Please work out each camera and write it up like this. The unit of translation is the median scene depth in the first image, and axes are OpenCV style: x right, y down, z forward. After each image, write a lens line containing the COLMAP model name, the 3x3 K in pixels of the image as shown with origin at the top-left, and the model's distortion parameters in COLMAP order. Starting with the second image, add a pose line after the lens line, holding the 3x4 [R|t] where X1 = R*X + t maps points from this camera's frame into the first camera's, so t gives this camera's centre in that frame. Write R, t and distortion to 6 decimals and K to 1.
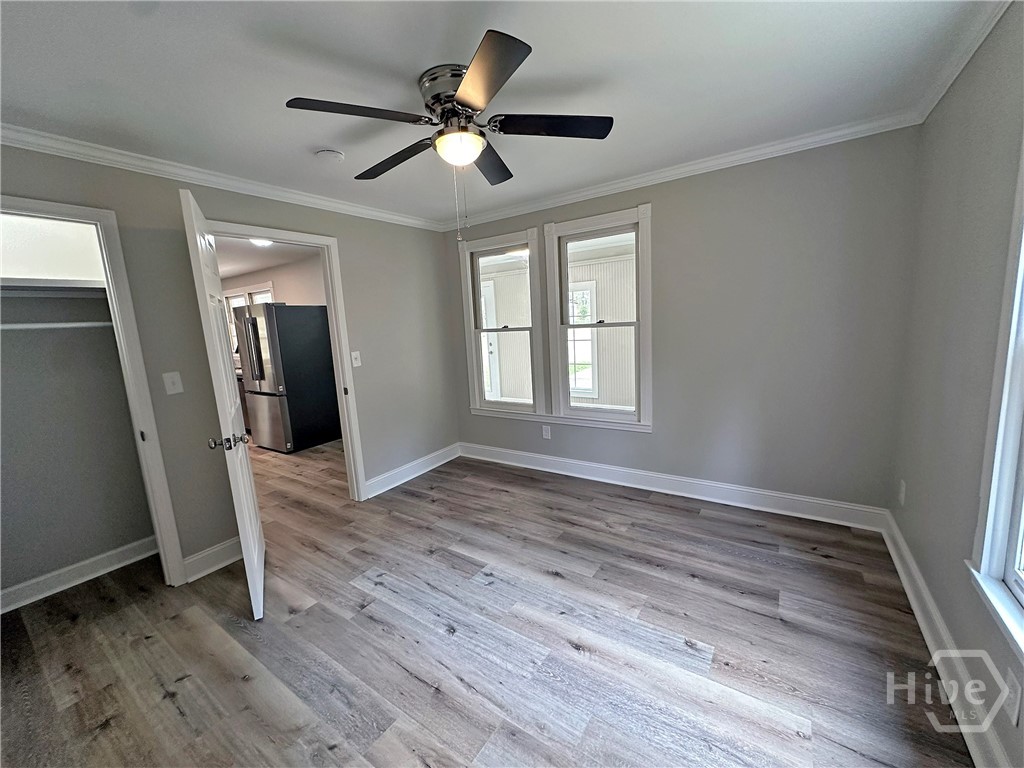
lens RADIAL K [[407.4, 0, 513.3], [0, 407.4, 382.5], [0, 0, 1]] dist [0.002001, 0.000018]
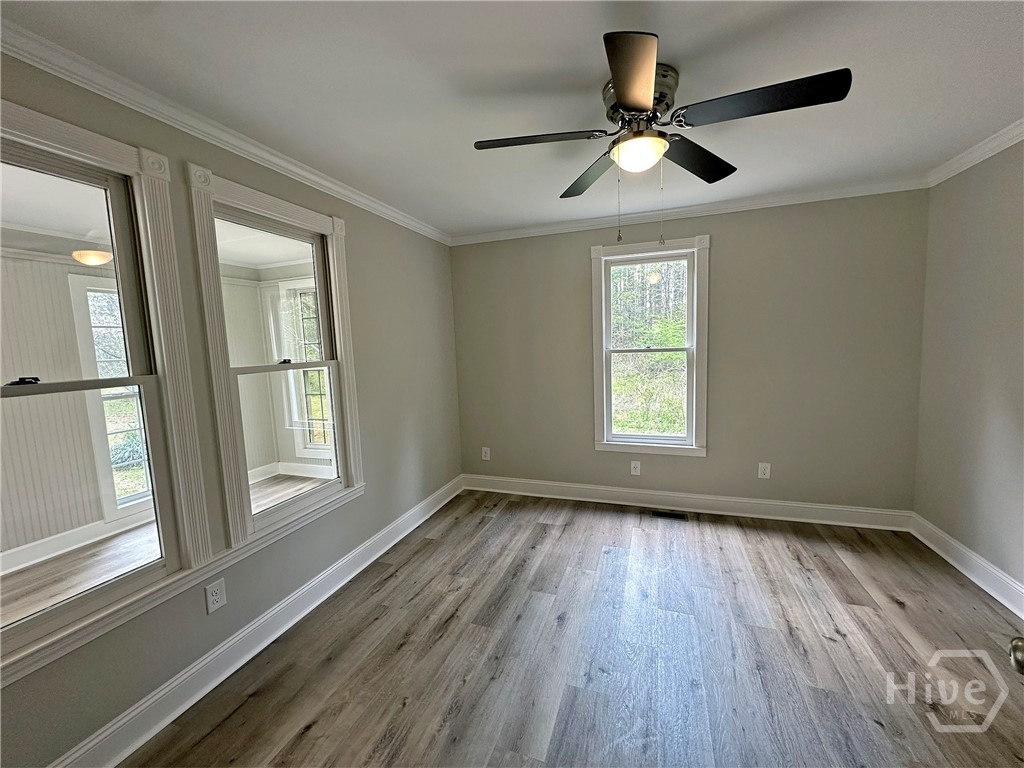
lens RADIAL K [[407.4, 0, 511.9], [0, 407.4, 383.9], [0, 0, 1]] dist [0.002001, 0.000018]
pose [[-0.248176, -0.034236, 0.968110, -0.654696], [0.195653, 0.977008, 0.084706, -0.130196], [-0.948751, 0.210435, -0.235772, 1.070692]]
